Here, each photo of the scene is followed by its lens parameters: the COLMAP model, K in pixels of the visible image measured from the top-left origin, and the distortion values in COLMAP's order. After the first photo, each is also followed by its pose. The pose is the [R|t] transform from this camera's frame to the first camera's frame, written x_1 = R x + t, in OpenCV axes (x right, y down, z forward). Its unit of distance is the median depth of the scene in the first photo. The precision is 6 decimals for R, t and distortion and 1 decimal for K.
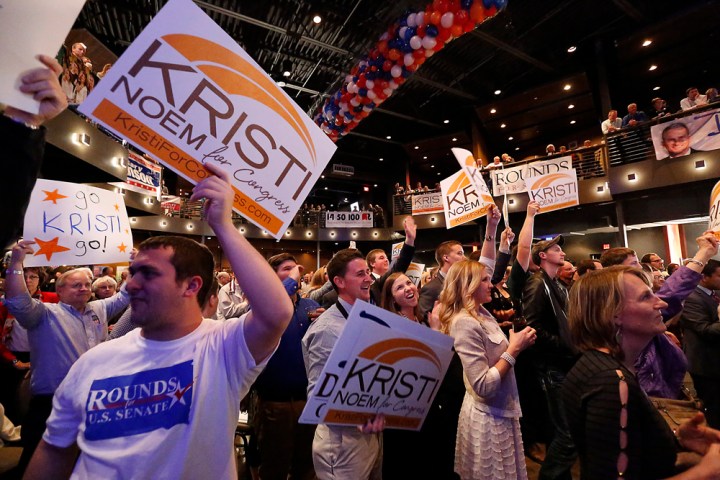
lens RADIAL K [[339.0, 0, 360.0], [0, 339.0, 240.0], [0, 0, 1]] dist [0.000016, 0.000049]
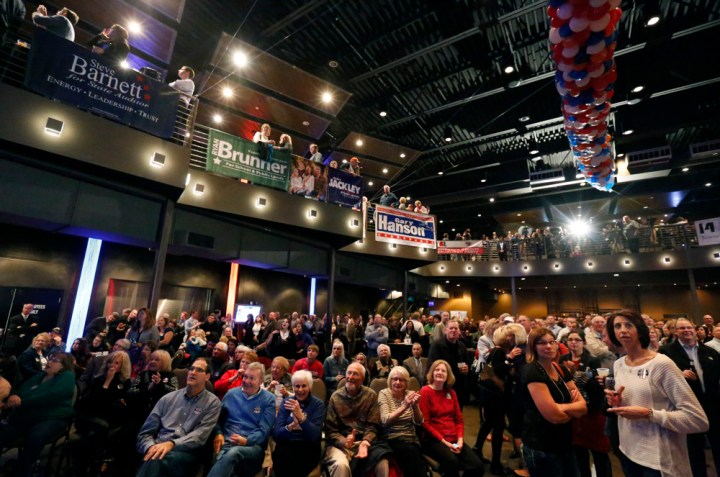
lens RADIAL K [[339.0, 0, 360.0], [0, 339.0, 238.5], [0, 0, 1]] dist [0.000016, 0.000049]
pose [[0.509904, -0.175313, -0.842177, 0.132834], [0.070407, 0.984234, -0.162256, 0.007210], [0.857345, 0.023439, 0.514208, 0.177815]]
